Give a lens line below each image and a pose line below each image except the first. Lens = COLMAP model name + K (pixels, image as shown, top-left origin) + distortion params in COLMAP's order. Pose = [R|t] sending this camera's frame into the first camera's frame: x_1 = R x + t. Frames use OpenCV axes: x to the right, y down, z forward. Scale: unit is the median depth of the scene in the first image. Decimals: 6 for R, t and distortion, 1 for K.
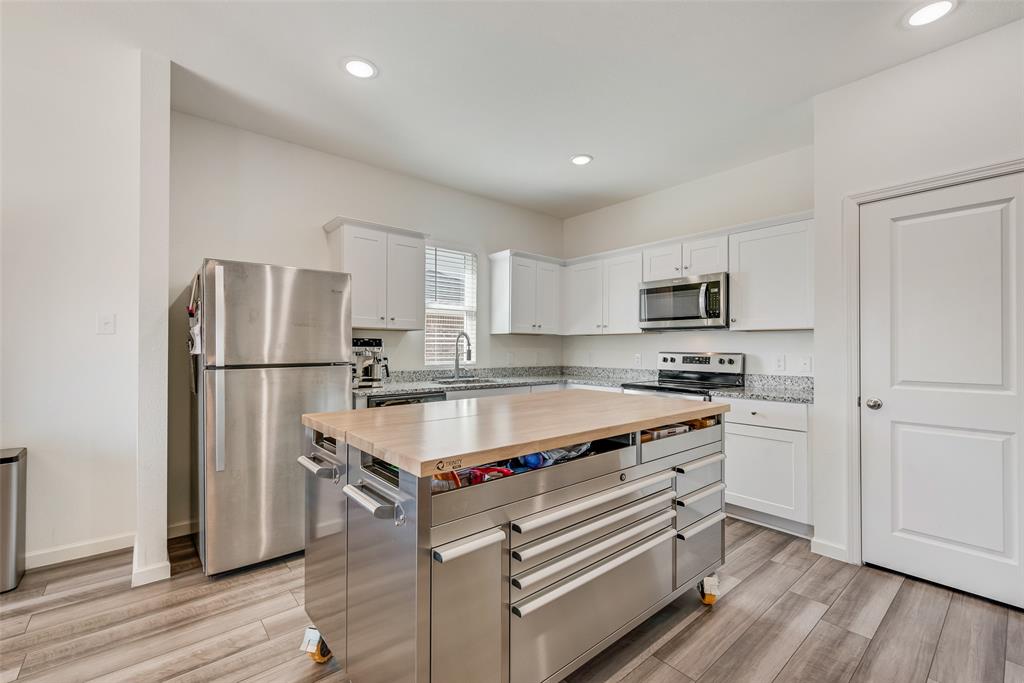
lens RADIAL K [[423.4, 0, 507.7], [0, 423.4, 342.2], [0, 0, 1]] dist [0.000312, -0.000577]
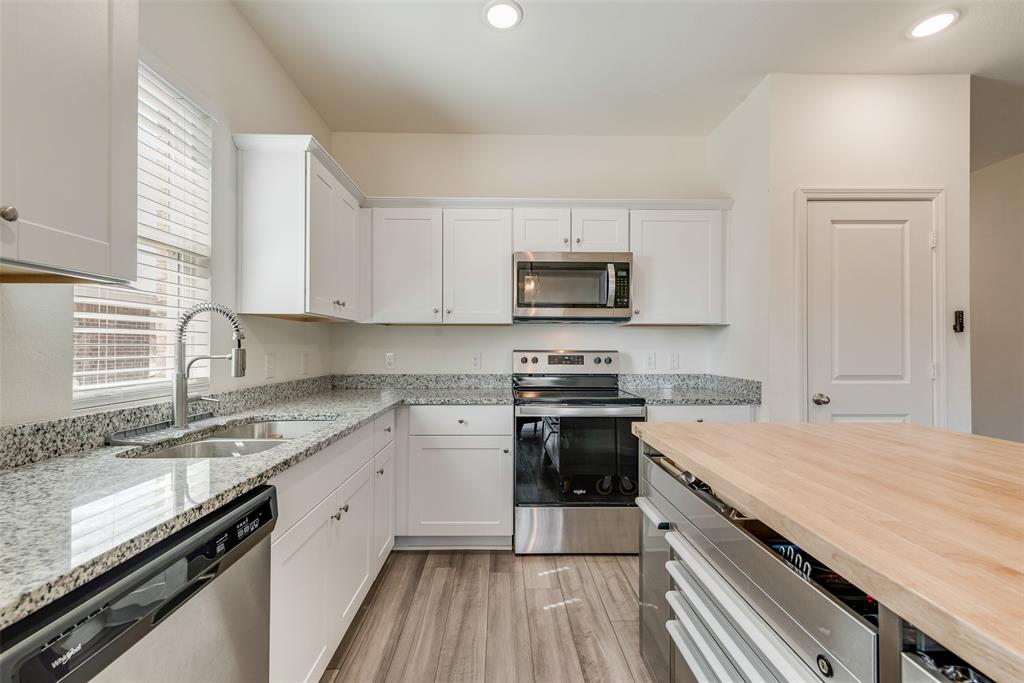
lens RADIAL K [[423.4, 0, 507.7], [0, 423.4, 342.2], [0, 0, 1]] dist [0.000312, -0.000577]
pose [[0.629698, 0.005140, 0.776823, -0.256981], [-0.009818, 0.999951, 0.001342, 0.009464], [-0.776778, -0.008472, 0.629718, 0.611352]]
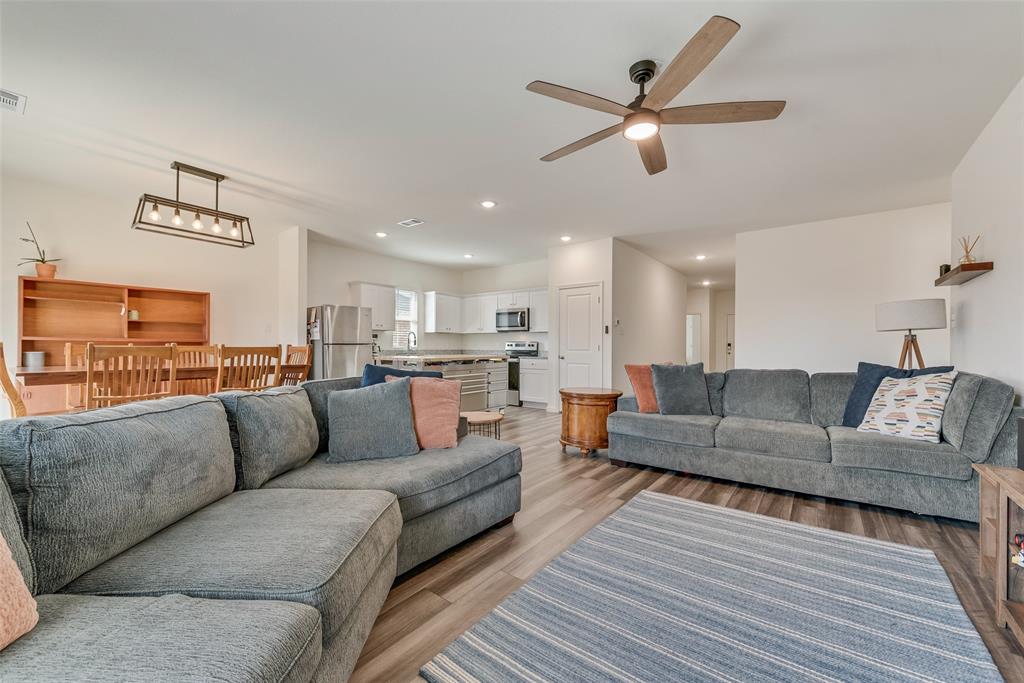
lens RADIAL K [[423.4, 0, 507.7], [0, 423.4, 342.2], [0, 0, 1]] dist [0.000312, -0.000577]
pose [[0.979850, 0.003165, 0.199710, -0.066140], [-0.003926, 0.999986, 0.003412, 0.020584], [-0.199697, -0.004127, 0.979849, -1.217275]]
